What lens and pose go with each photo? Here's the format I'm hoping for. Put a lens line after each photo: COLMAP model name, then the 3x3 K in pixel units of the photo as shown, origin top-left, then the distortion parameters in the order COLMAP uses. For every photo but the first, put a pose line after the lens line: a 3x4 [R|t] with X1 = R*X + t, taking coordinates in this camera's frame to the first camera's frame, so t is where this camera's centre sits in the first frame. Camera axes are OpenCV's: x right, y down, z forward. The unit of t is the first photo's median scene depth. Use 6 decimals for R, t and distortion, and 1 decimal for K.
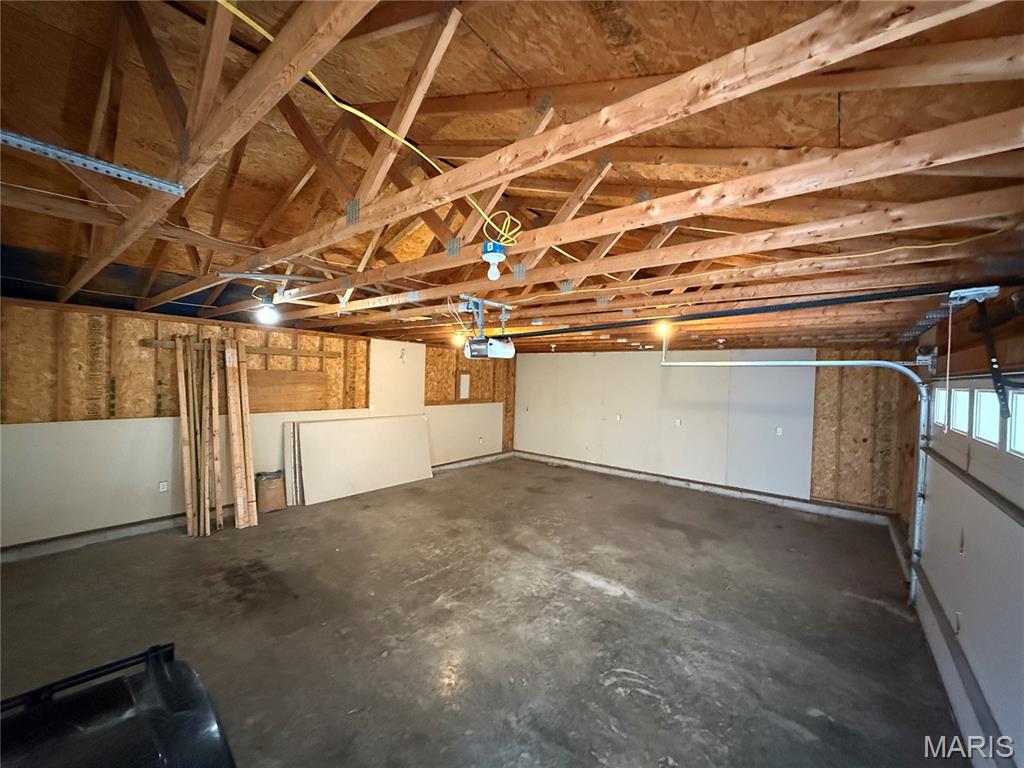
lens RADIAL K [[409.2, 0, 508.1], [0, 409.2, 381.2], [0, 0, 1]] dist [0.001395, -0.000083]
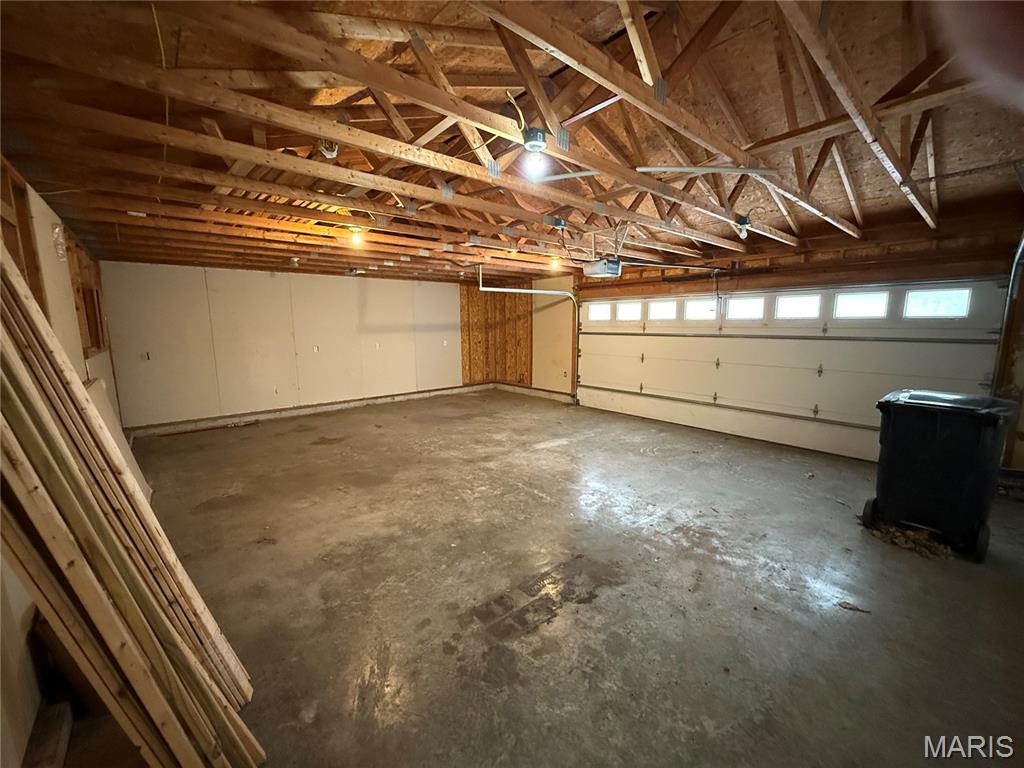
lens RADIAL K [[409.2, 0, 508.8], [0, 409.2, 383.0], [0, 0, 1]] dist [0.001395, -0.000083]
pose [[0.180021, -0.174065, 0.968139, -0.974819], [0.023800, 0.984701, 0.172618, 0.029731], [-0.983375, -0.008033, 0.181409, 0.758591]]
